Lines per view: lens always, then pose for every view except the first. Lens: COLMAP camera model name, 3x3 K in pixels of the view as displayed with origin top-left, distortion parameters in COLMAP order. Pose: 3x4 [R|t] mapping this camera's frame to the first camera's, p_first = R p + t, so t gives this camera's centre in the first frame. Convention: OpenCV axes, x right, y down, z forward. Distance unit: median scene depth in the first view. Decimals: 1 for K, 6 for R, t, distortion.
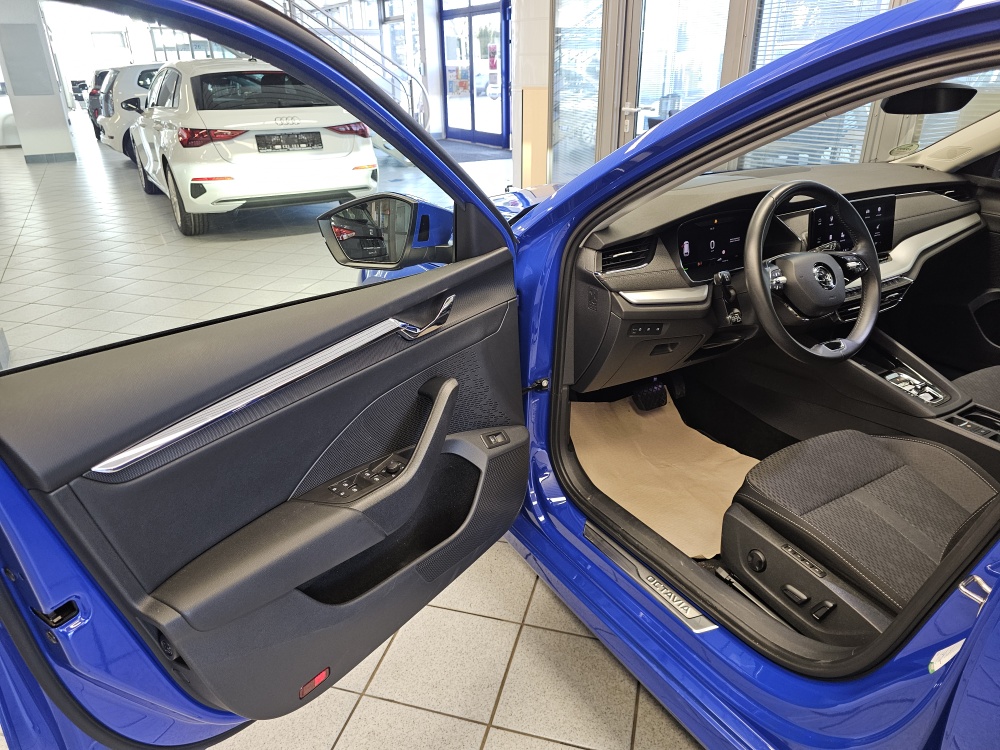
lens RADIAL K [[680.2, 0, 500.0], [0, 680.2, 375.0], [0, 0, 1]] dist [0.059445, -0.046397]
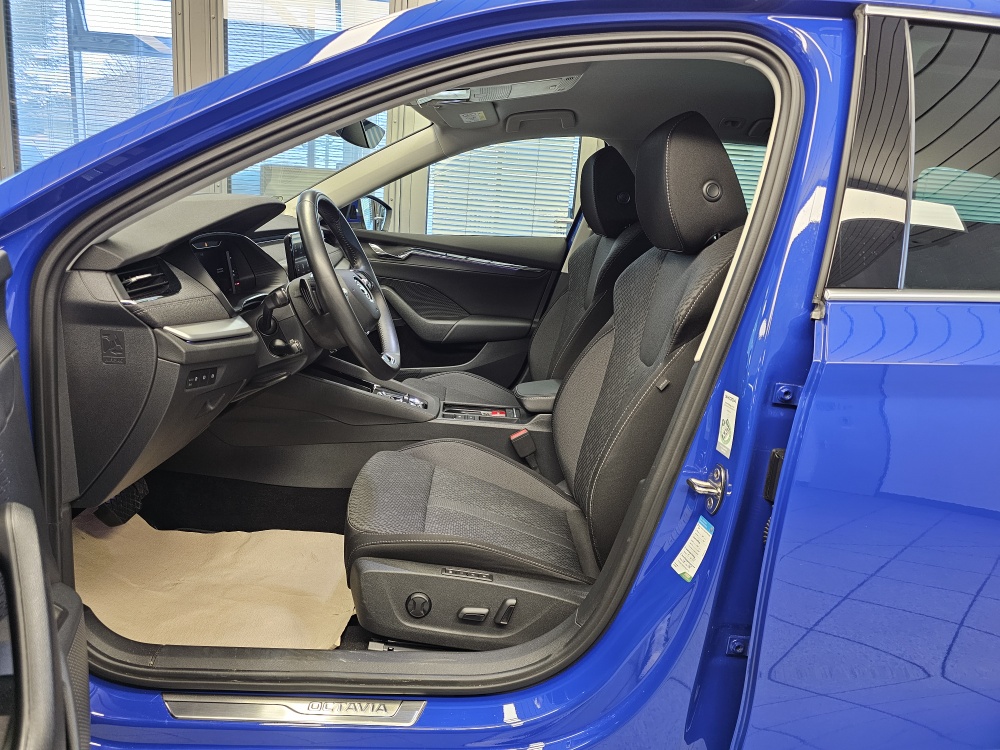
lens RADIAL K [[661.5, 0, 498.3], [0, 661.5, 364.2], [0, 0, 1]] dist [0.000034, -0.001899]
pose [[0.474276, -0.145213, 0.868318, -0.231832], [0.291278, 0.956638, 0.000887, 0.008560], [-0.830794, 0.252502, 0.496008, 0.392790]]
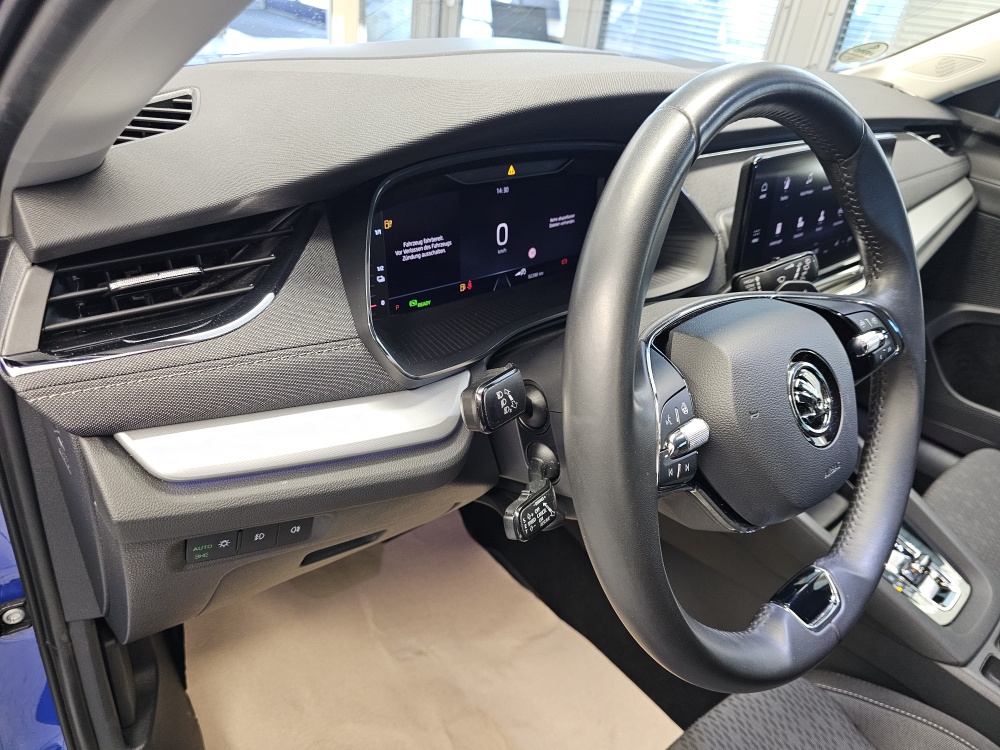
lens RADIAL K [[661.5, 0, 498.3], [0, 661.5, 364.2], [0, 0, 1]] dist [0.000034, -0.001899]
pose [[0.979285, 0.018173, 0.201669, 0.259112], [-0.044669, 0.990816, 0.127623, -0.180655], [-0.197498, -0.133987, 0.971104, 0.705132]]
